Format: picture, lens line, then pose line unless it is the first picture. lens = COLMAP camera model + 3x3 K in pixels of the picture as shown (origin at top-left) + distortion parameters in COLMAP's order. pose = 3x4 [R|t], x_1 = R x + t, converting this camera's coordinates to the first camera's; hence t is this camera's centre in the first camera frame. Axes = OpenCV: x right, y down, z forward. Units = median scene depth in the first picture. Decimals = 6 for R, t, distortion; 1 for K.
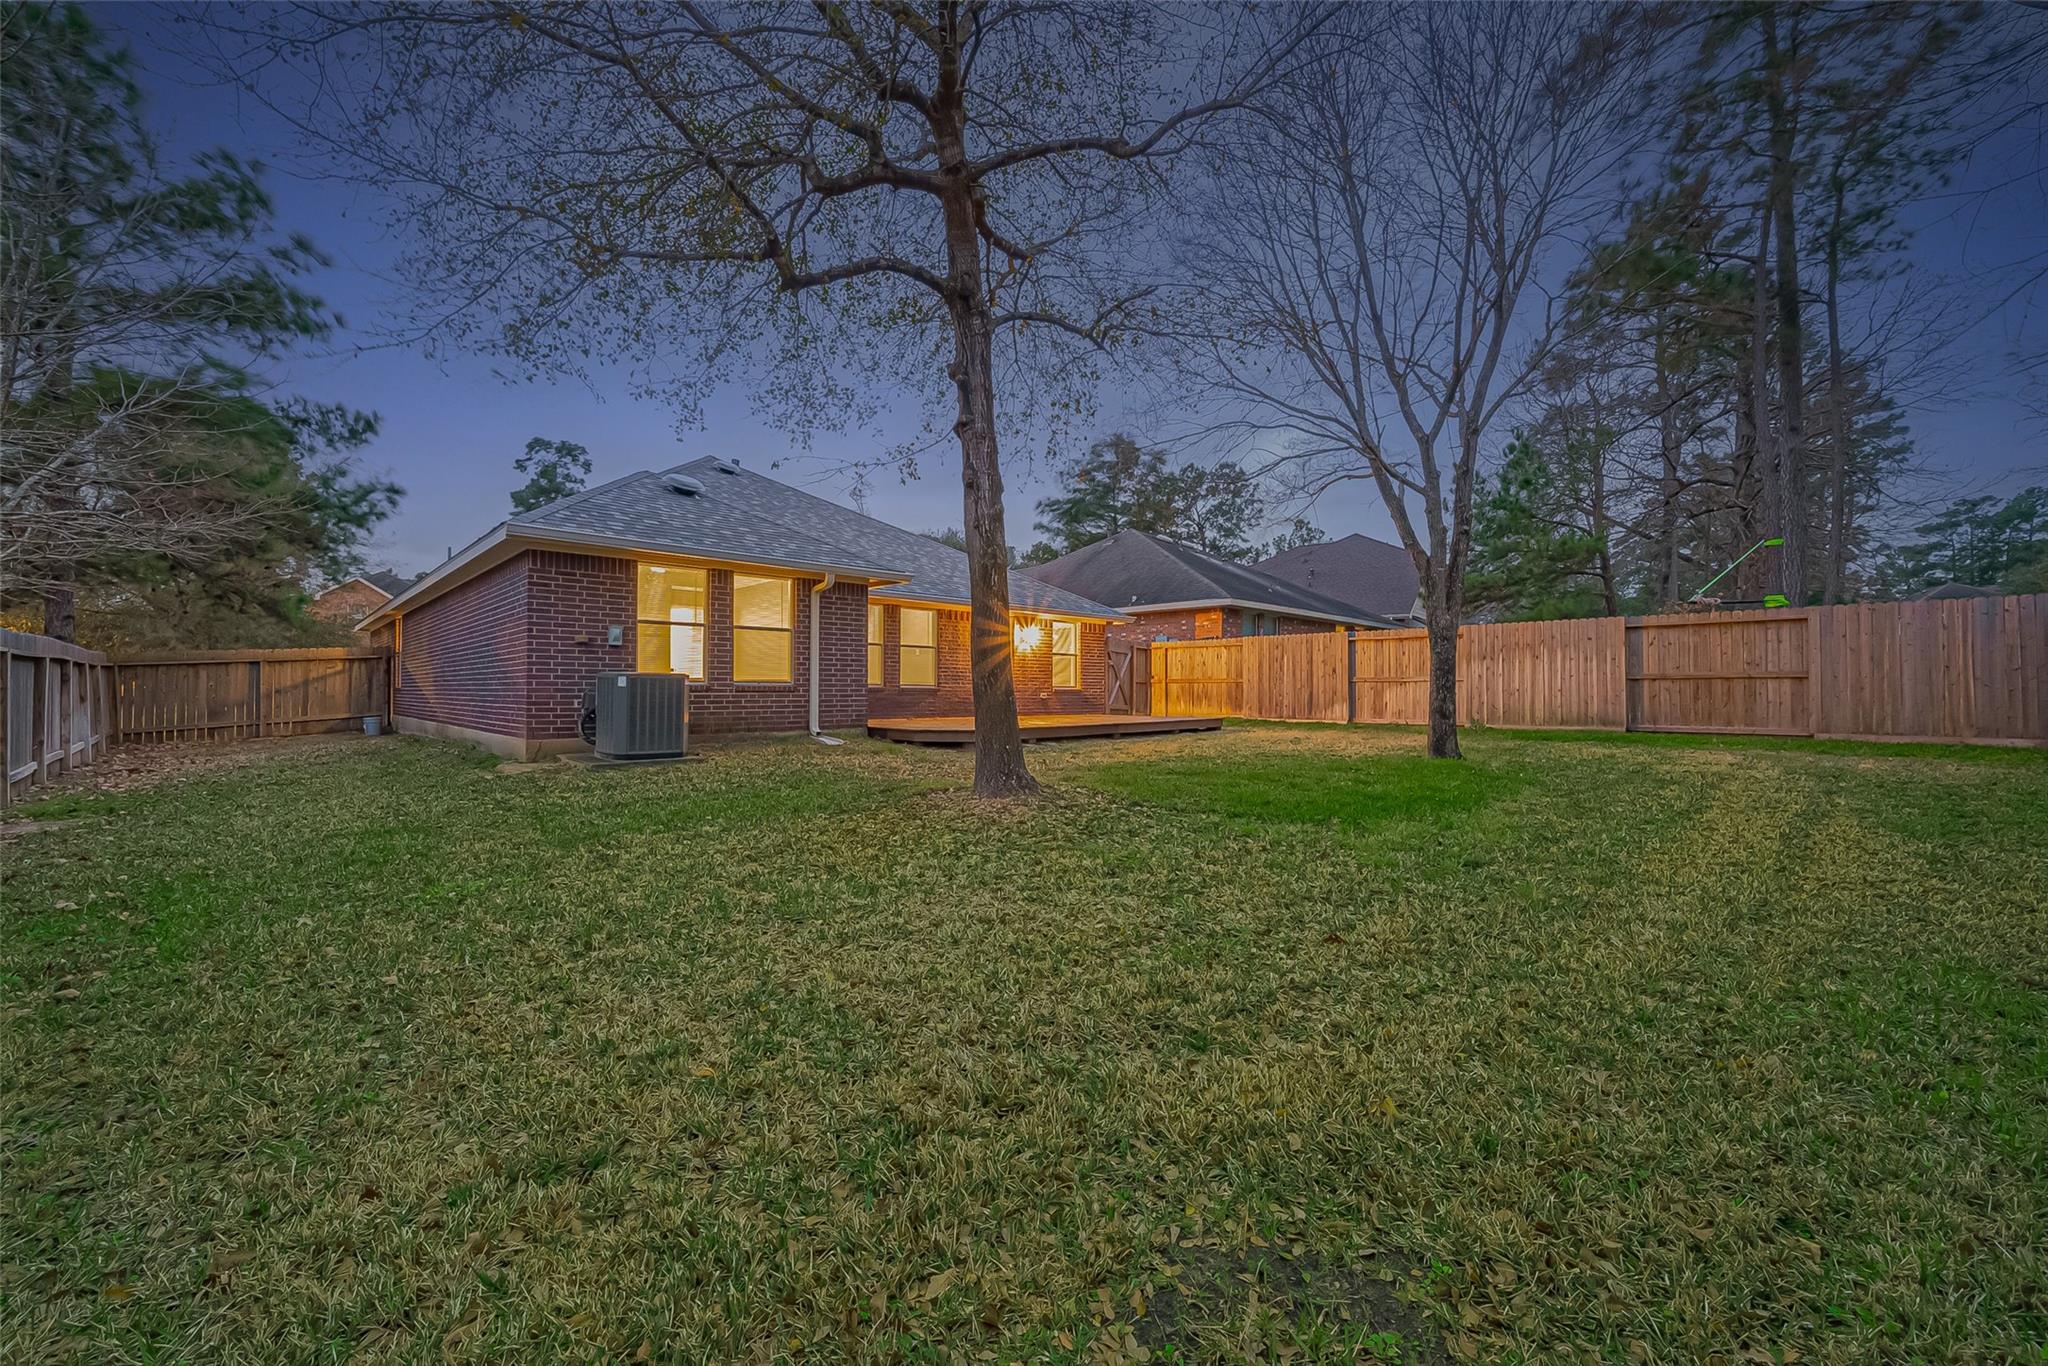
lens RADIAL K [[804.4, 0, 1024.2], [0, 804.4, 690.3], [0, 0, 1]] dist [0.002924, 0.000719]
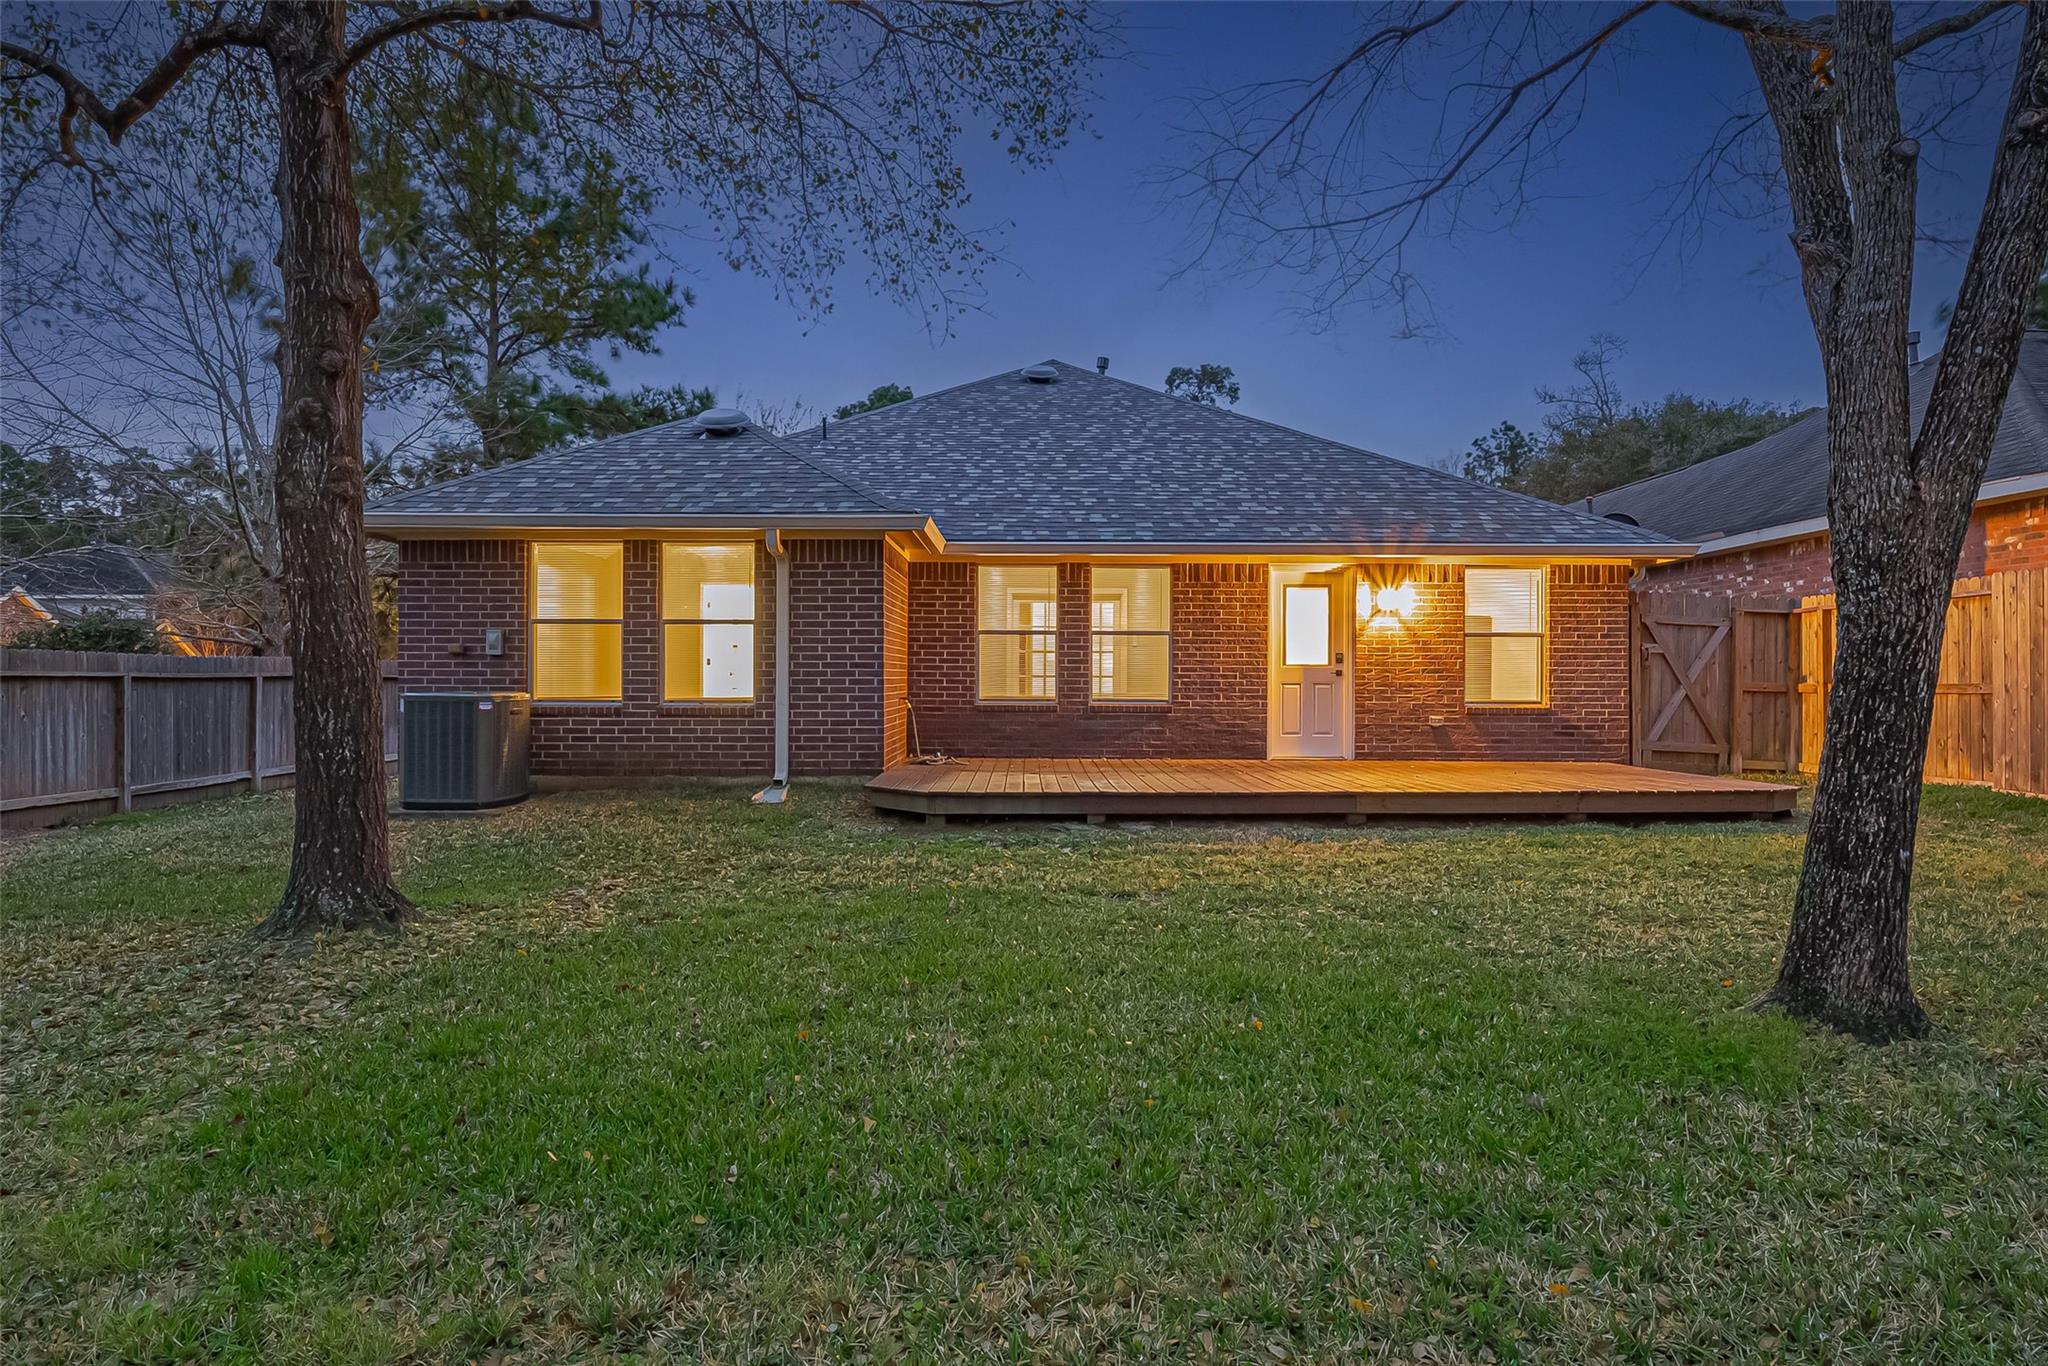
lens RADIAL K [[1176.2, 0, 1024.0], [0, 1176.2, 678.7], [0, 0, 1]] dist [-0.000211, 0.000031]
pose [[0.704048, -0.005525, -0.710130, 0.399618], [0.001291, 0.999978, -0.006500, -0.016281], [0.710151, 0.003660, 0.704040, 0.354092]]
